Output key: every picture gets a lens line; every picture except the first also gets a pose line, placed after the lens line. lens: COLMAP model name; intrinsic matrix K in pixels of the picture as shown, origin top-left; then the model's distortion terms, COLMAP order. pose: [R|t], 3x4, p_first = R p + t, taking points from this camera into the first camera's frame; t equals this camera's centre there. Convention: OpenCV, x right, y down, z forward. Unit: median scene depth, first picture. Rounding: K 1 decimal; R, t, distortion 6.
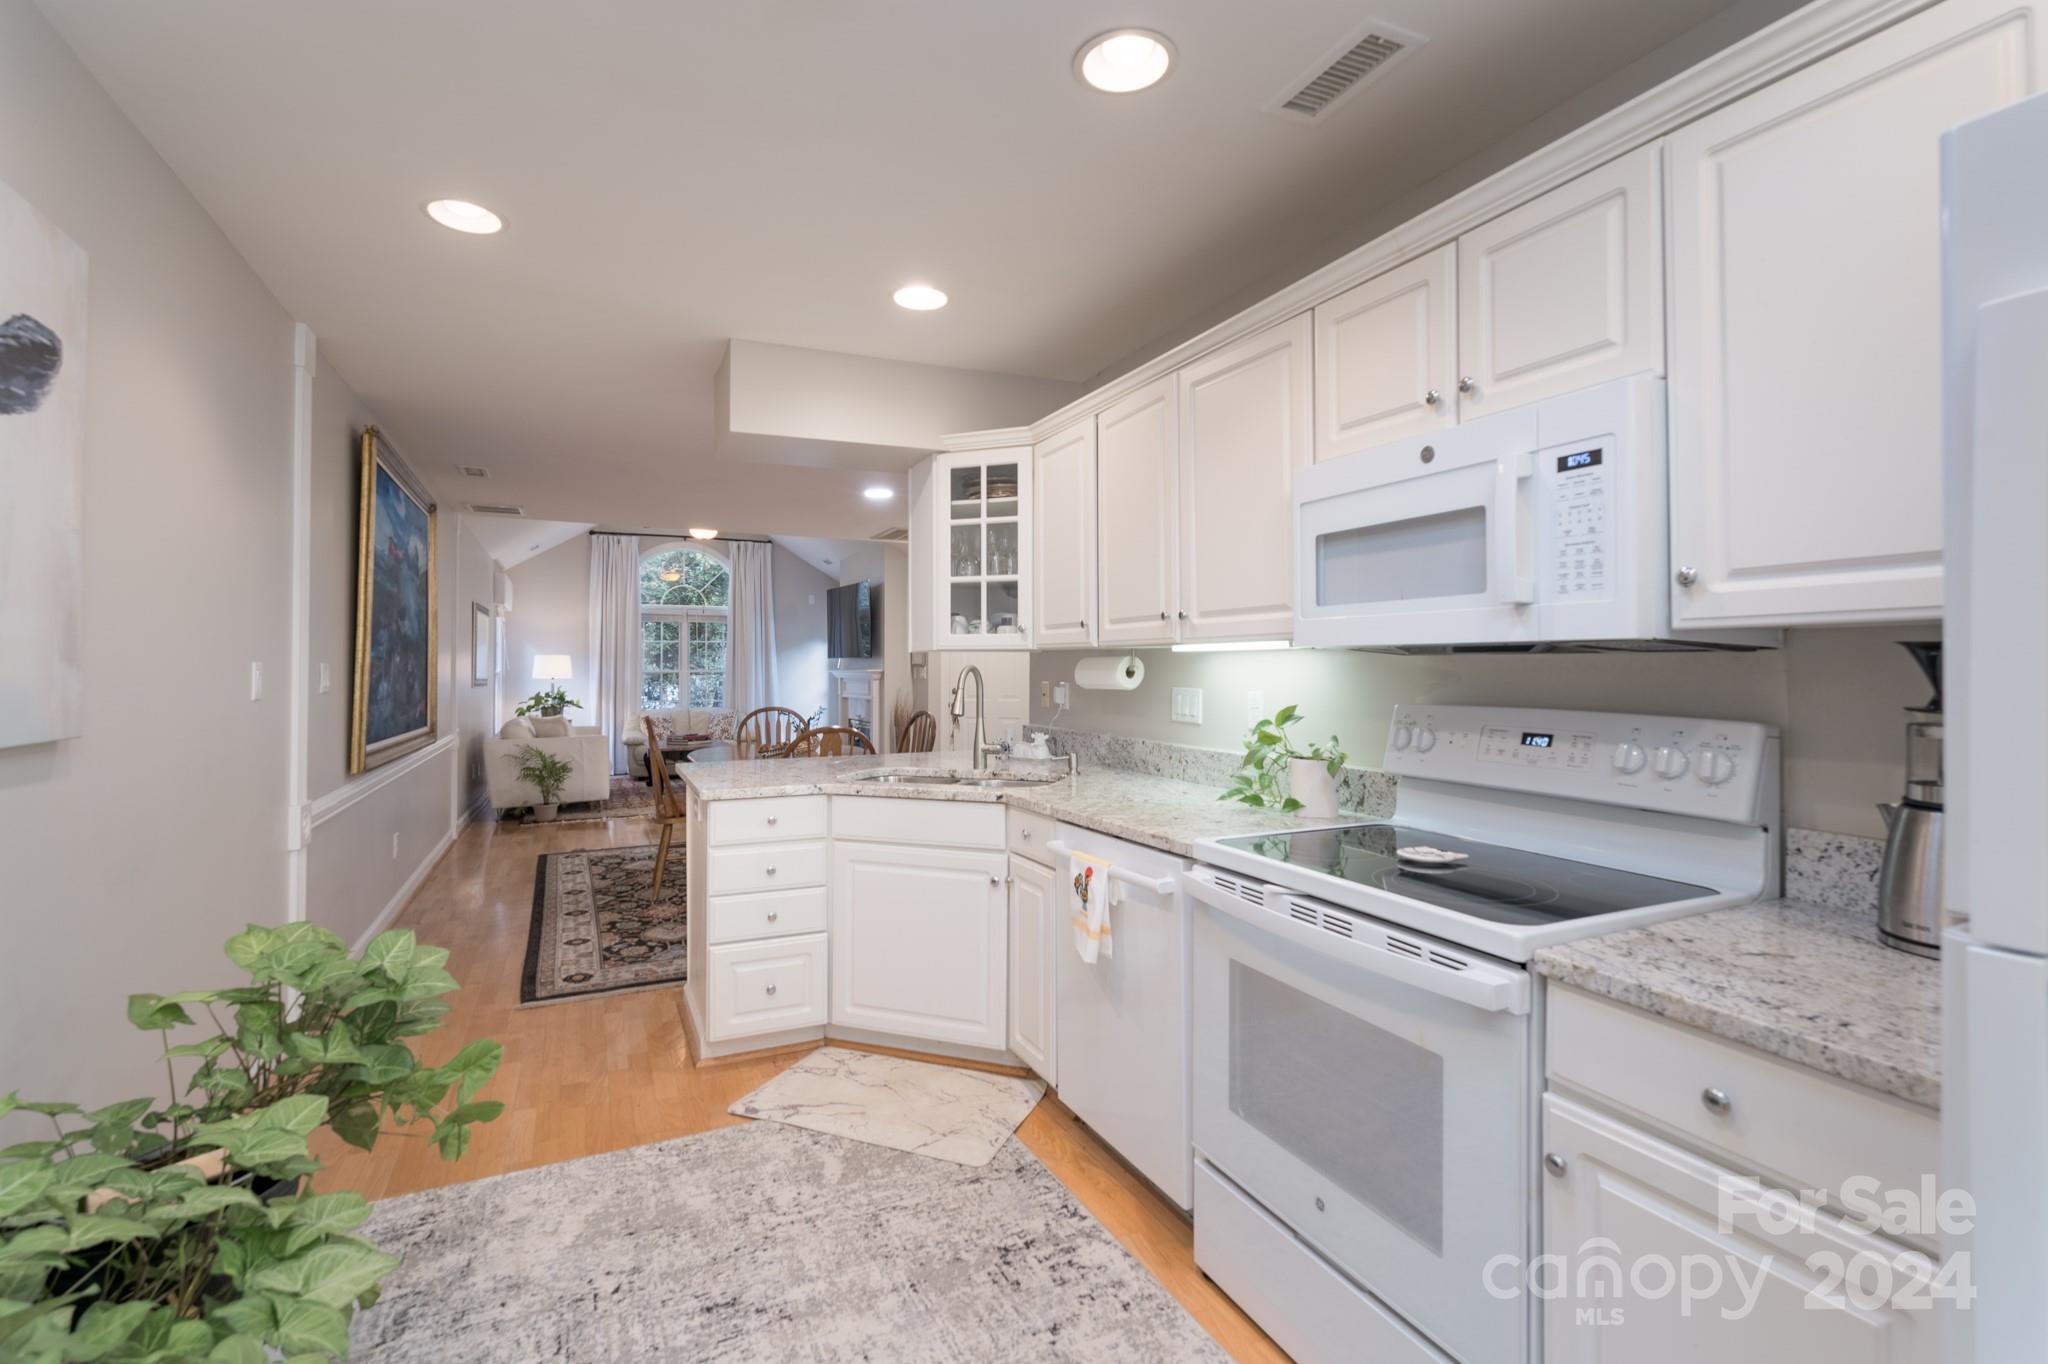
lens RADIAL K [[929.9, 0, 1017.6], [0, 929.9, 658.6], [0, 0, 1]] dist [-0.002788, 0.000501]
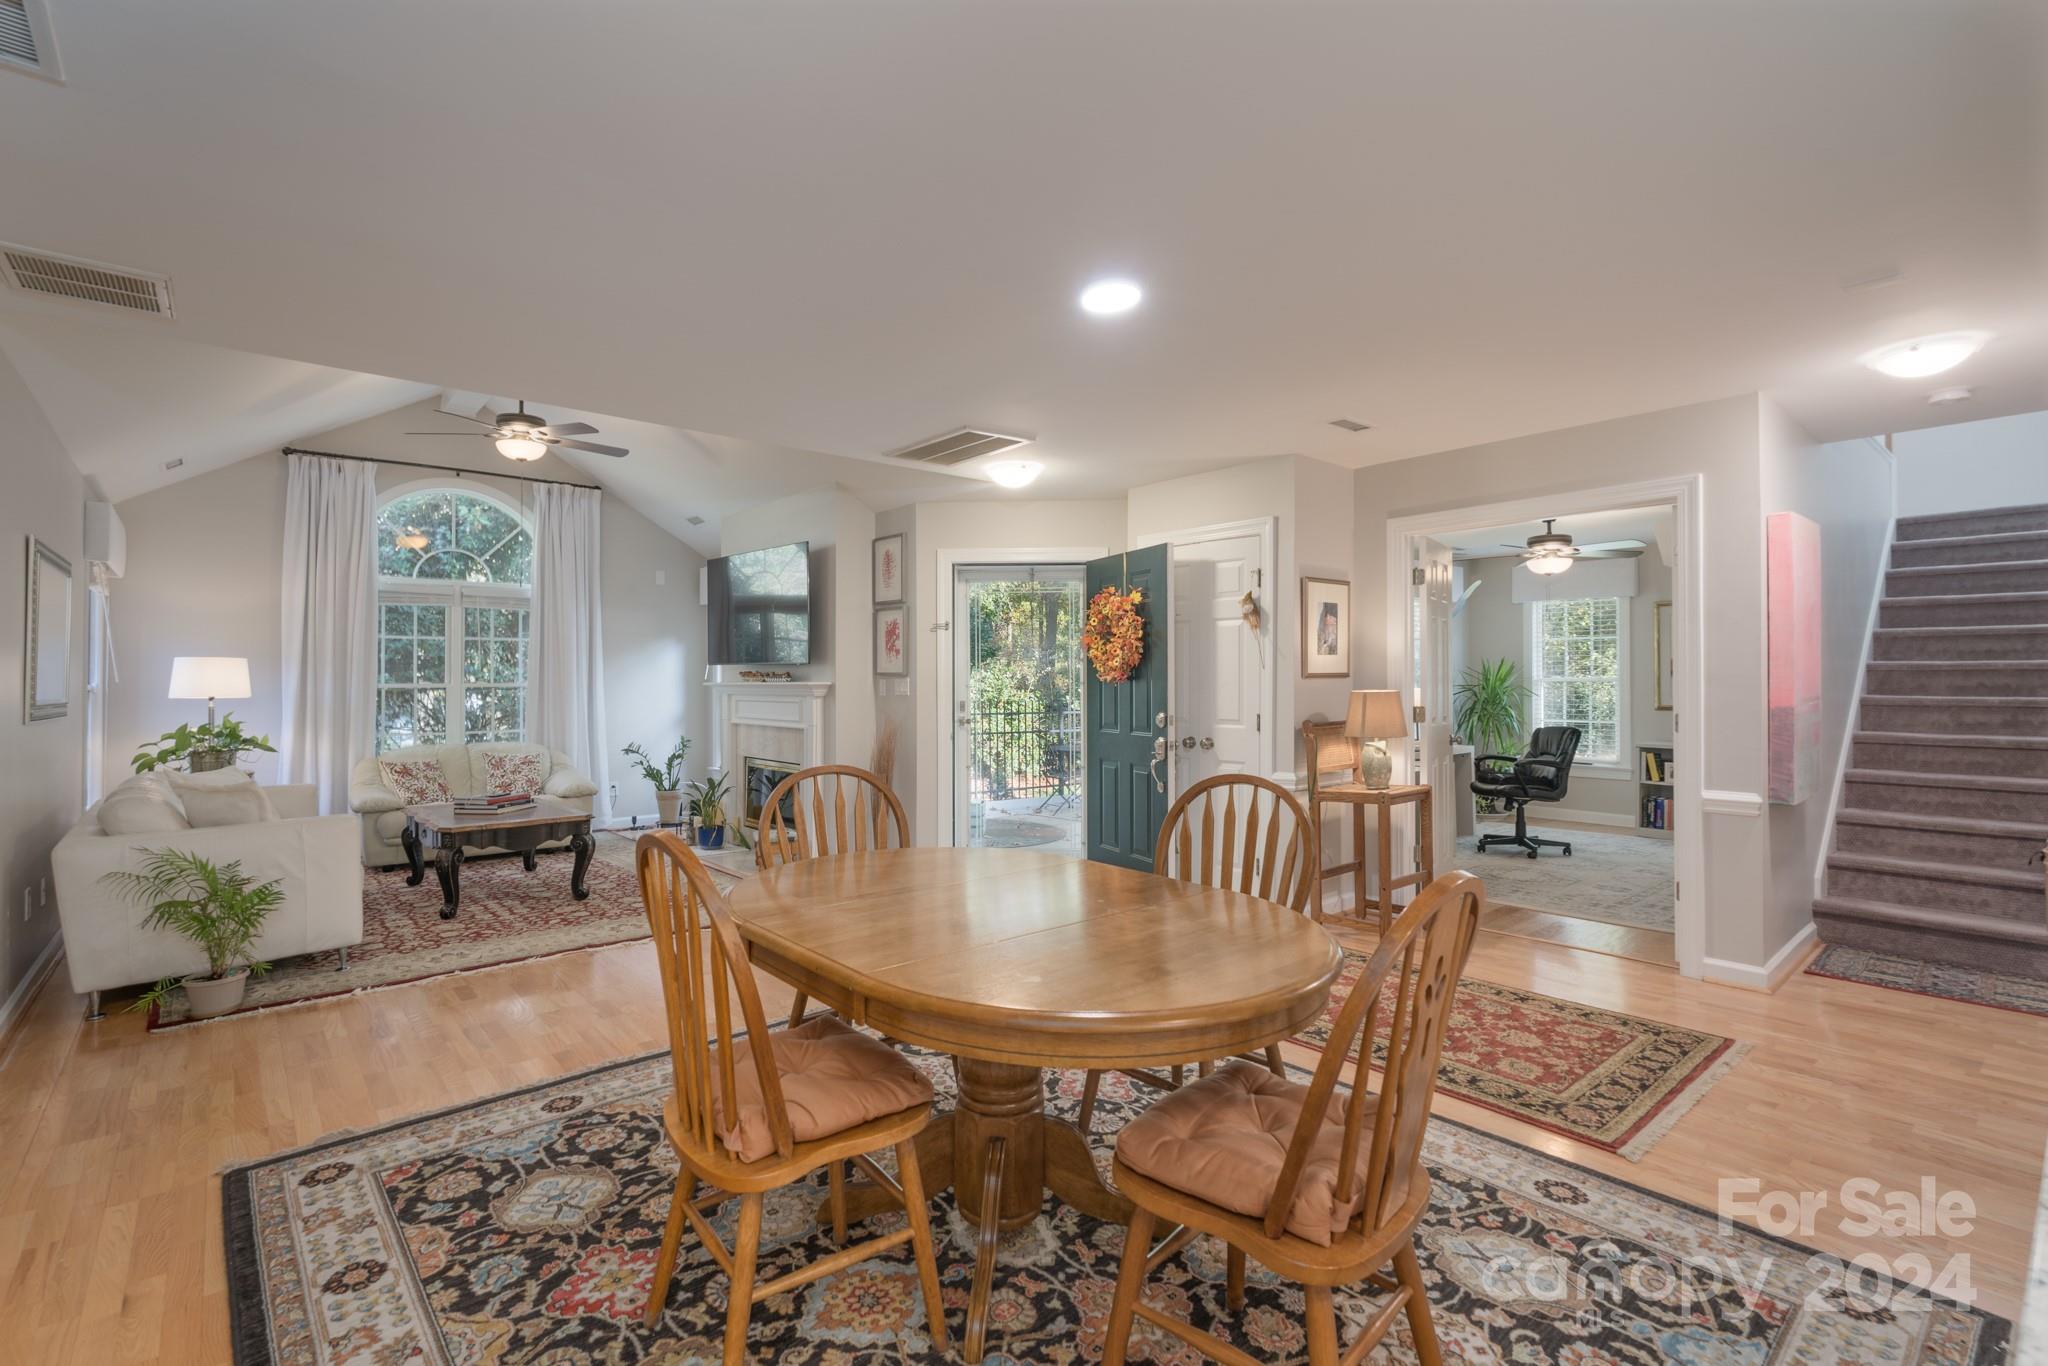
lens RADIAL K [[936.6, 0, 1001.7], [0, 936.6, 666.2], [0, 0, 1]] dist [0.000935, -0.000147]
pose [[0.967000, 0.001304, 0.254775, -0.193836], [-0.000528, 0.999995, -0.003113, 0.003332], [-0.254777, 0.002876, 0.966995, 0.350211]]
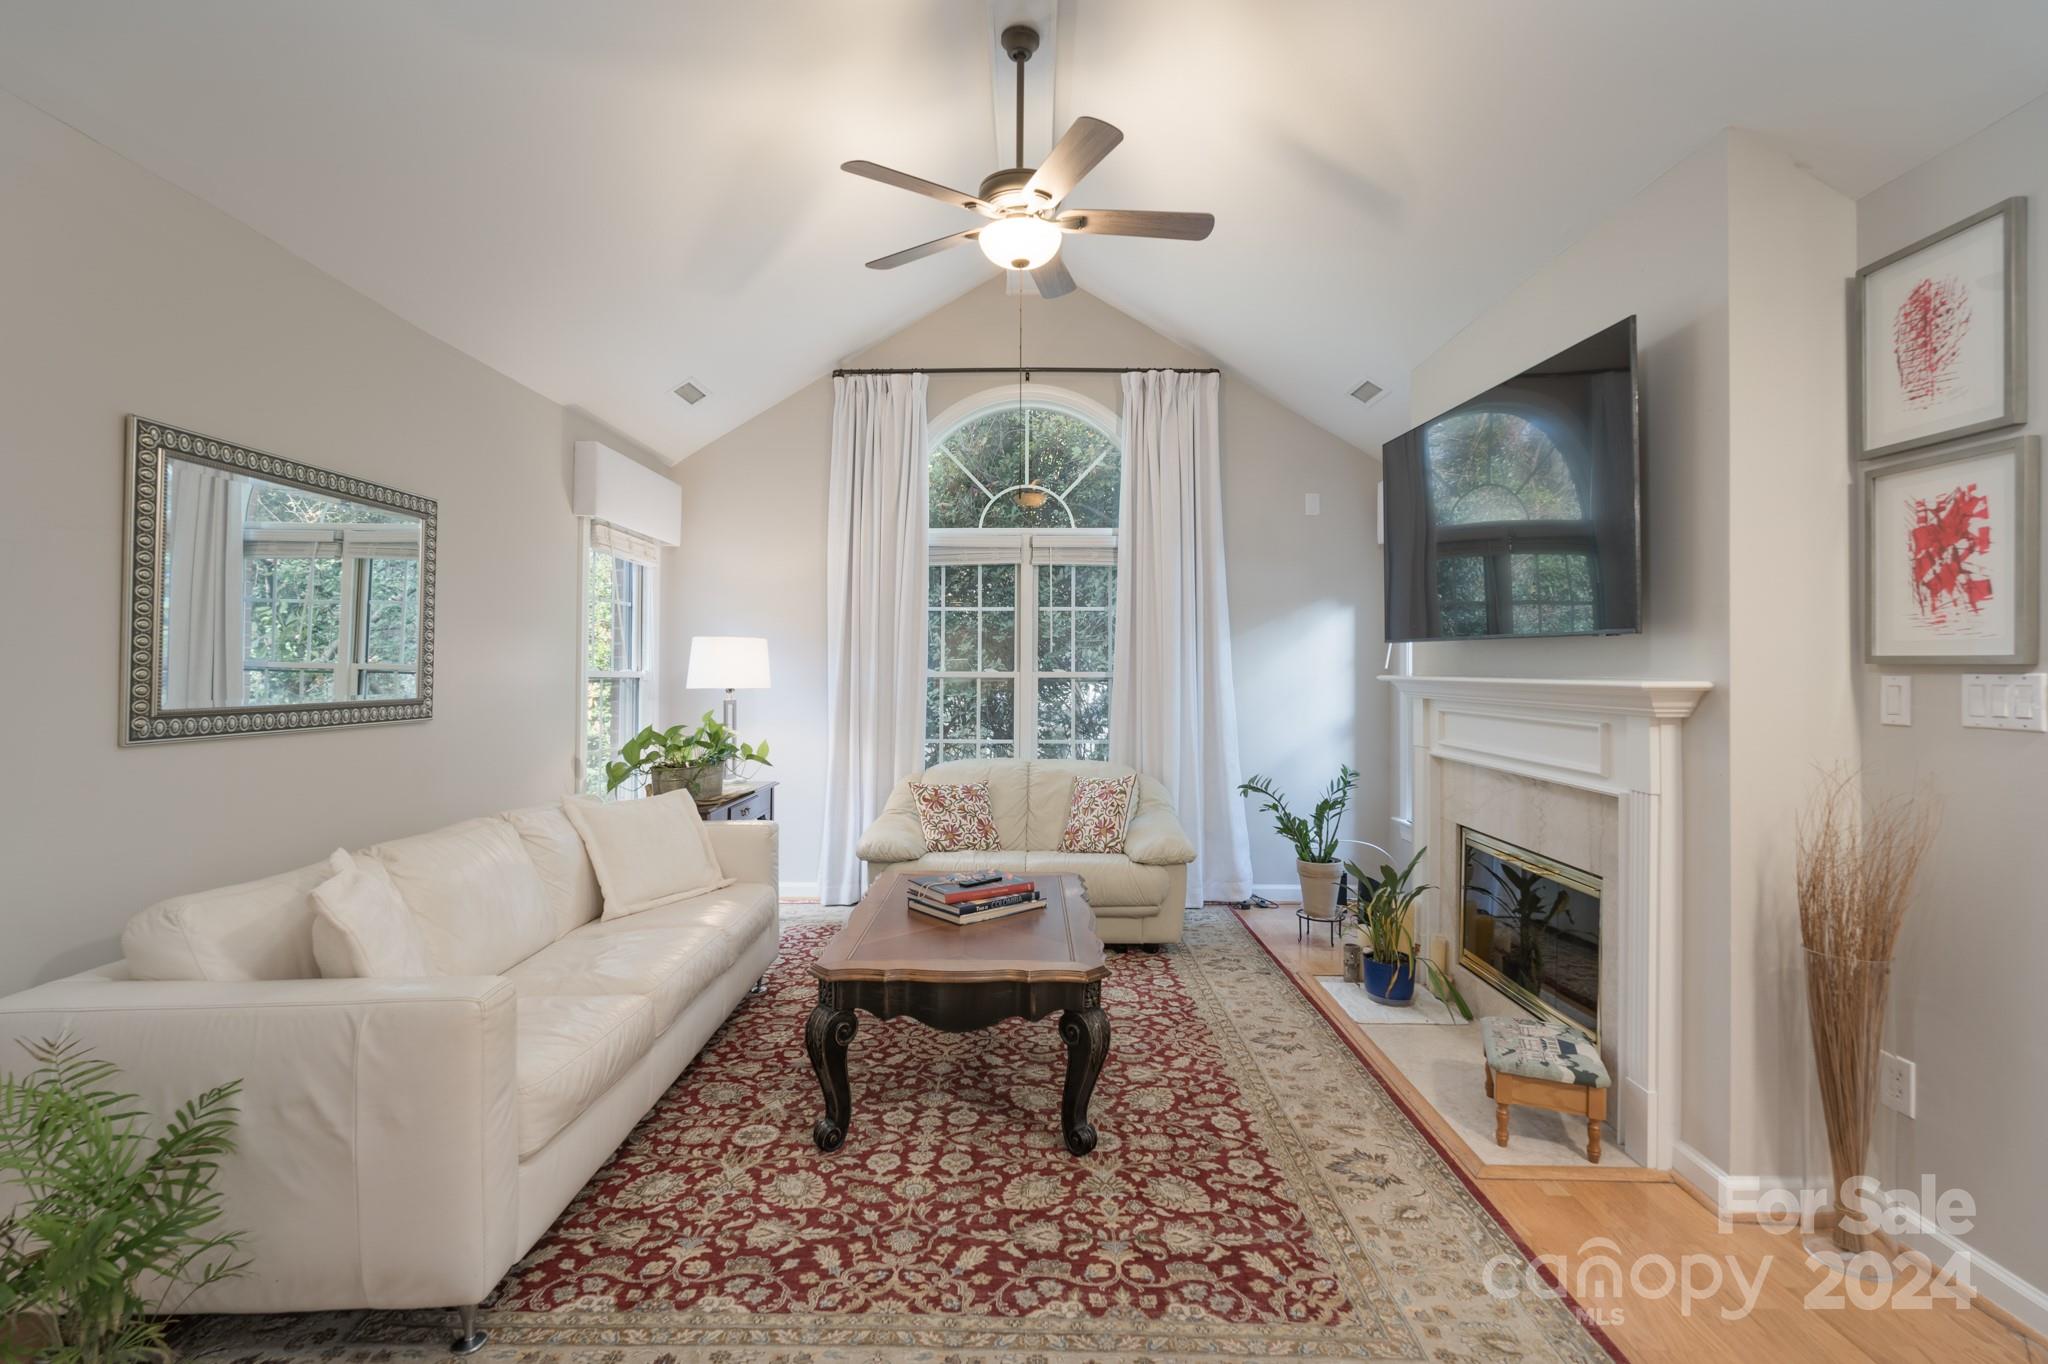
lens RADIAL K [[929.9, 0, 1017.6], [0, 929.9, 658.6], [0, 0, 1]] dist [-0.002788, 0.000501]
pose [[0.900516, 0.000183, -0.434823, -0.198800], [0.001726, 0.999991, 0.003994, 0.005065], [0.434820, -0.004347, 0.900507, 0.706836]]
